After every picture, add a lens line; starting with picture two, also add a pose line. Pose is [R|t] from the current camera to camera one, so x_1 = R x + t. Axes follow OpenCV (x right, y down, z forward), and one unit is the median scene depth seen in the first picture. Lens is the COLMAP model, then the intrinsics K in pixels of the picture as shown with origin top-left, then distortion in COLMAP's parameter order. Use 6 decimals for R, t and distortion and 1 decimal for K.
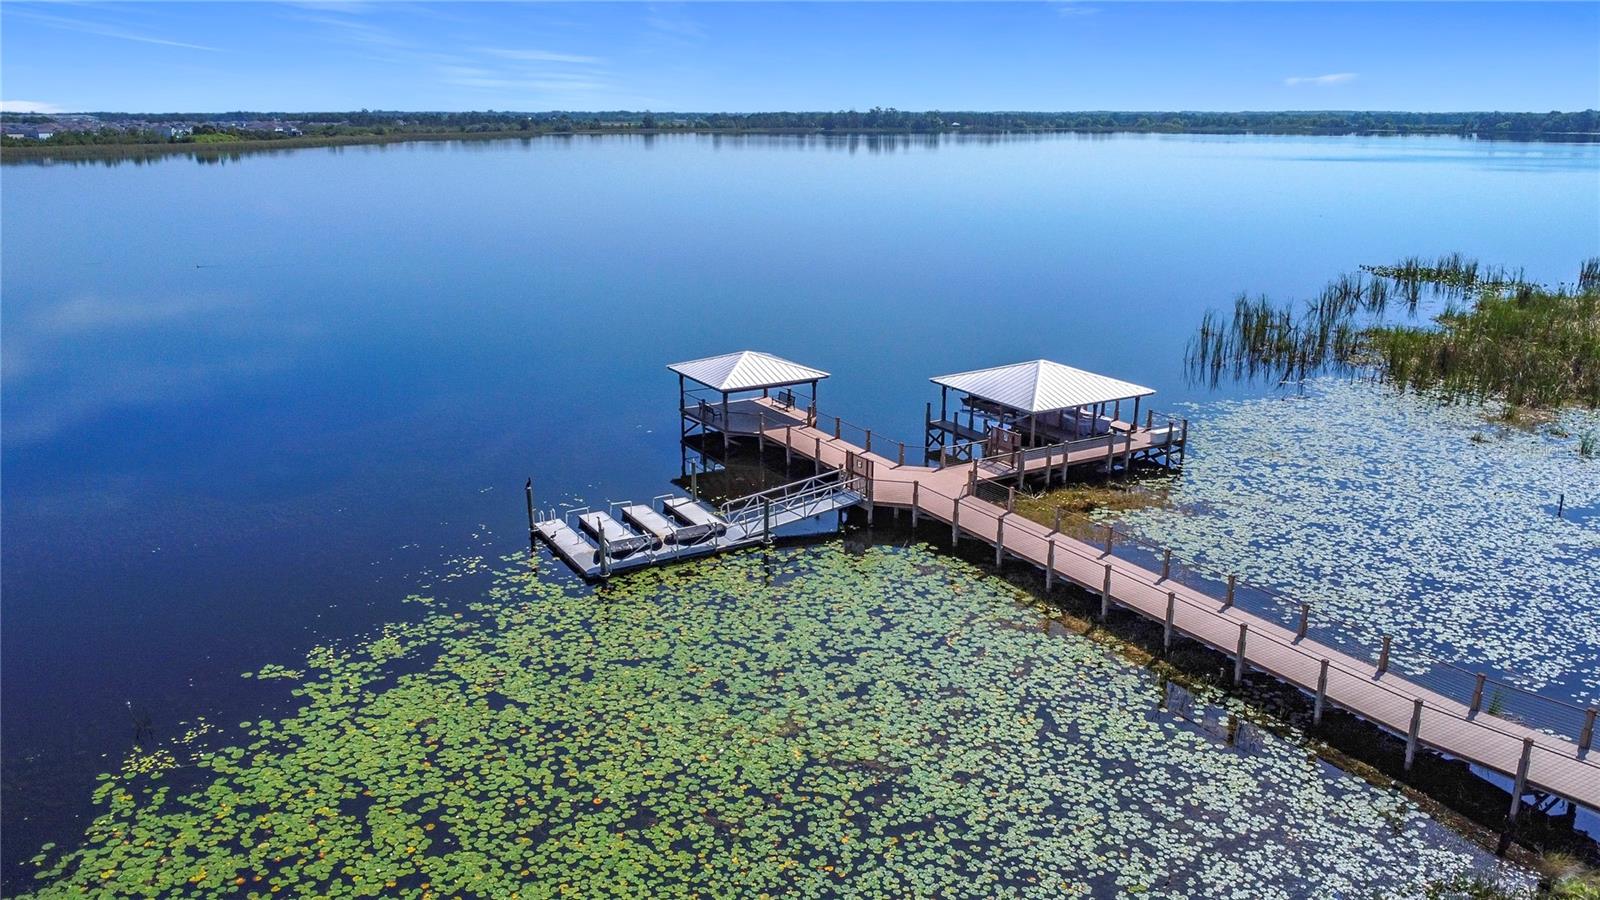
lens RADIAL K [[1197.2, 0, 800.3], [0, 1197.2, 444.1], [0, 0, 1]] dist [-0.006438, -0.010830]
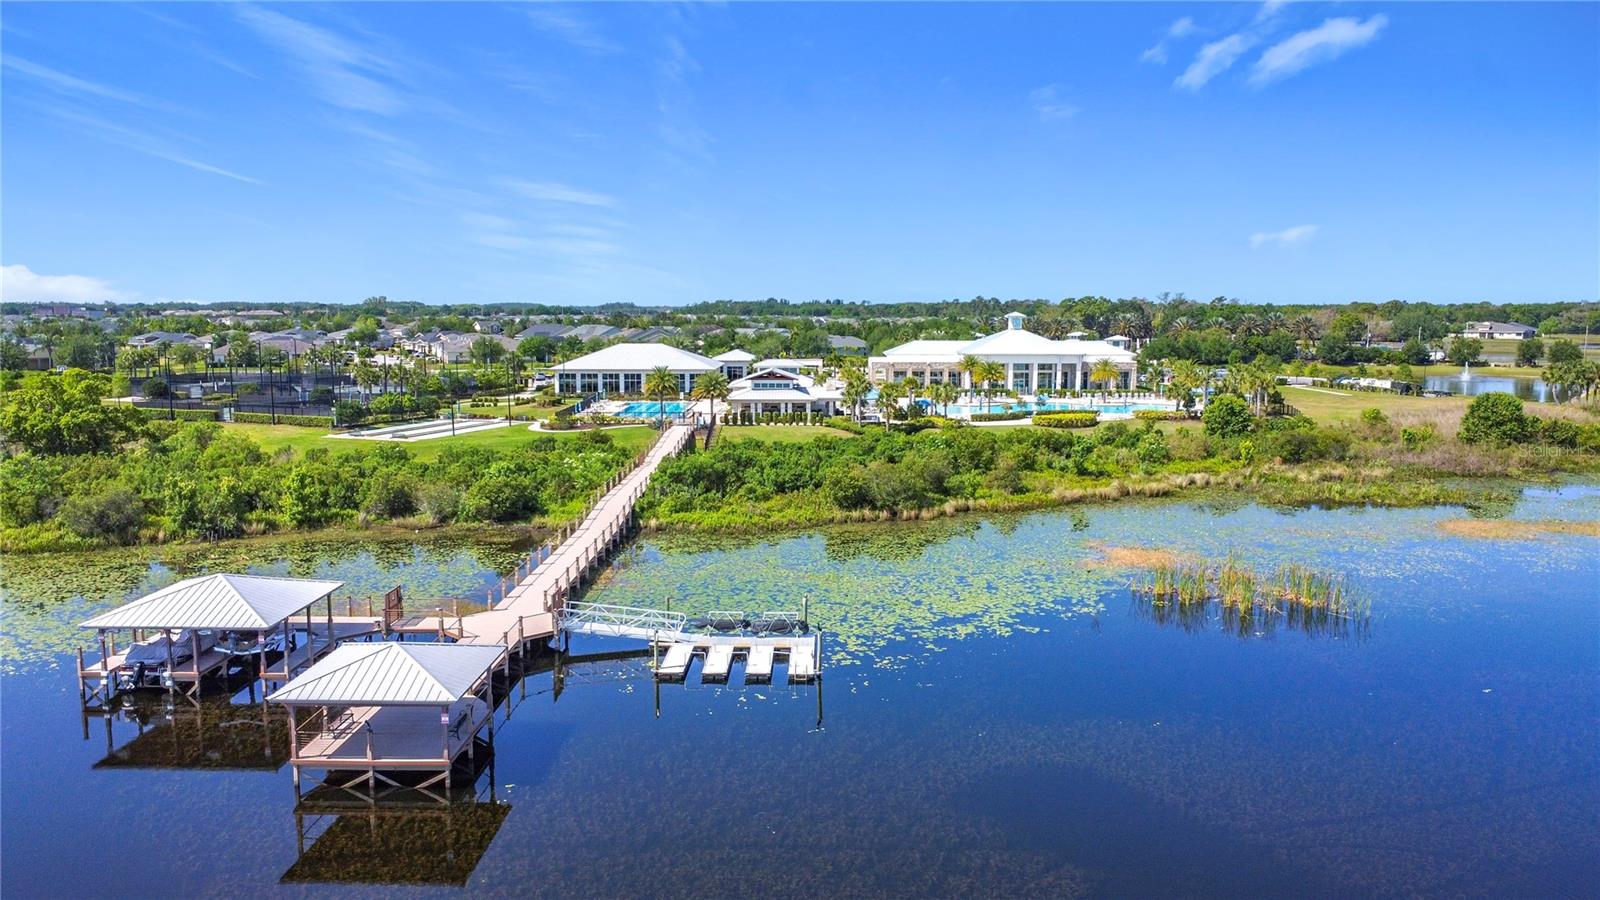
lens RADIAL K [[1197.2, 0, 800.7], [0, 1197.2, 450.9], [0, 0, 1]] dist [-0.006438, -0.010830]
pose [[-0.855530, -0.069900, 0.513013, -0.914703], [0.130341, 0.929856, 0.344062, -0.598430], [-0.501078, 0.361222, -0.786409, 2.169145]]
